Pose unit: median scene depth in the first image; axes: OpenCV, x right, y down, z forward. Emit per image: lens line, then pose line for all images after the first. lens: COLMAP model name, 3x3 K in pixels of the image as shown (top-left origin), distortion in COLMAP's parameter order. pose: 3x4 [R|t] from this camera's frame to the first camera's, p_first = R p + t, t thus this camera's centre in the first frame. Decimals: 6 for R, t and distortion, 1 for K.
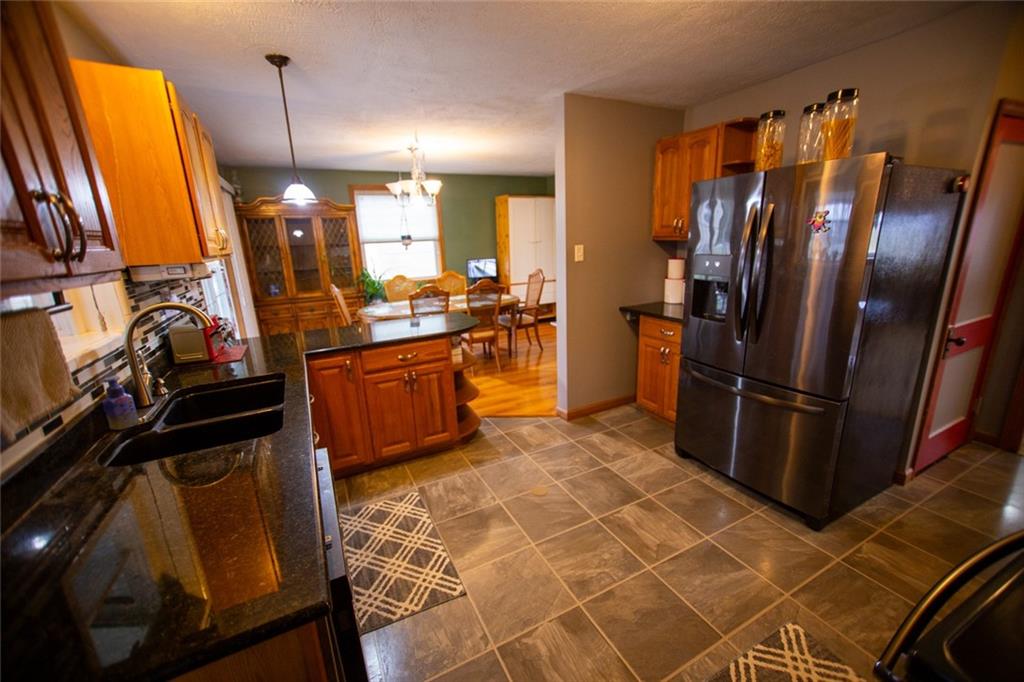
lens RADIAL K [[412.2, 0, 514.2], [0, 412.2, 343.5], [0, 0, 1]] dist [-0.013448, 0.007906]
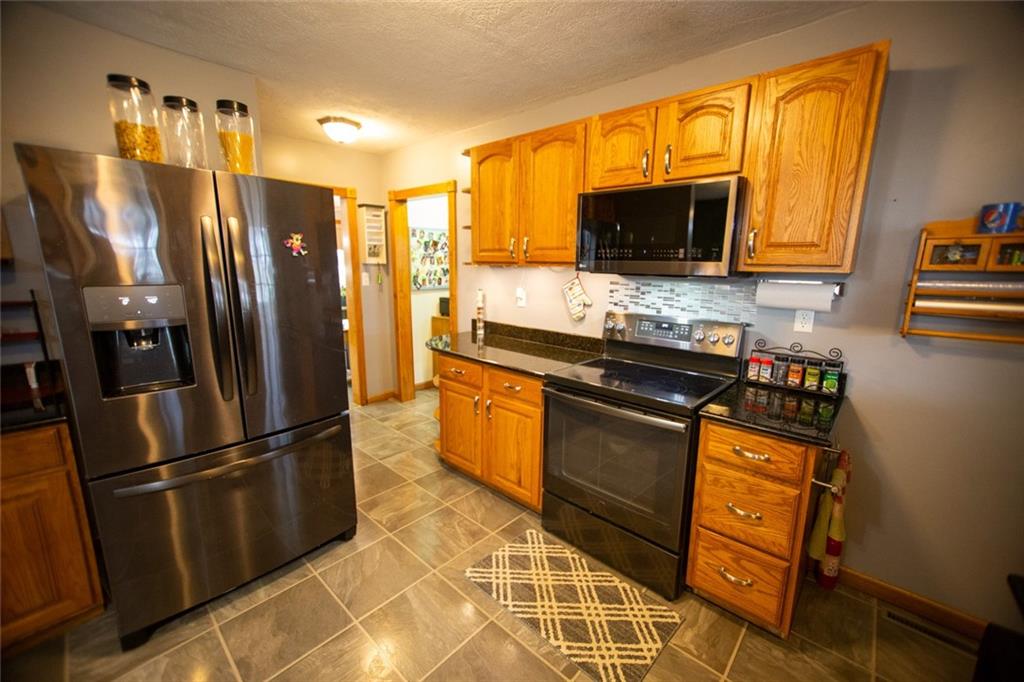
lens RADIAL K [[412.2, 0, 514.2], [0, 412.2, 343.5], [0, 0, 1]] dist [-0.013448, 0.007906]
pose [[-0.347480, -0.148421, 0.925867, -0.255904], [0.237534, 0.941255, 0.240035, -0.138682], [-0.907103, 0.303332, -0.291812, 0.648892]]
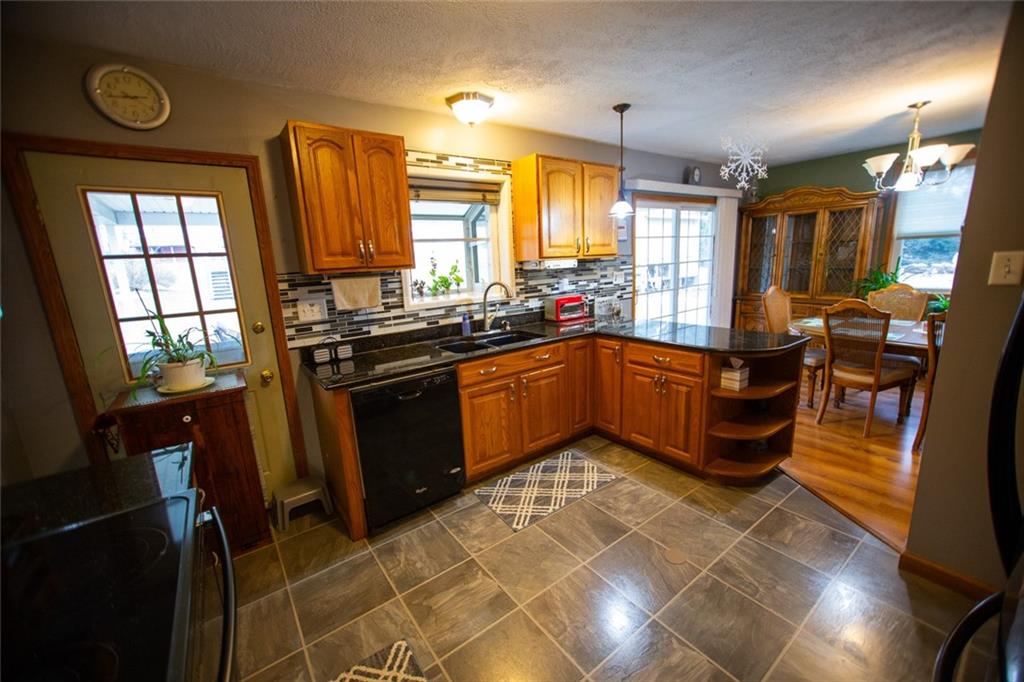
lens RADIAL K [[412.2, 0, 514.2], [0, 412.2, 343.5], [0, 0, 1]] dist [-0.013448, 0.007906]
pose [[0.168251, 0.234554, -0.957432, 0.681844], [-0.210290, 0.957460, 0.197607, -0.137696], [0.963052, 0.168091, 0.210418, 0.451492]]
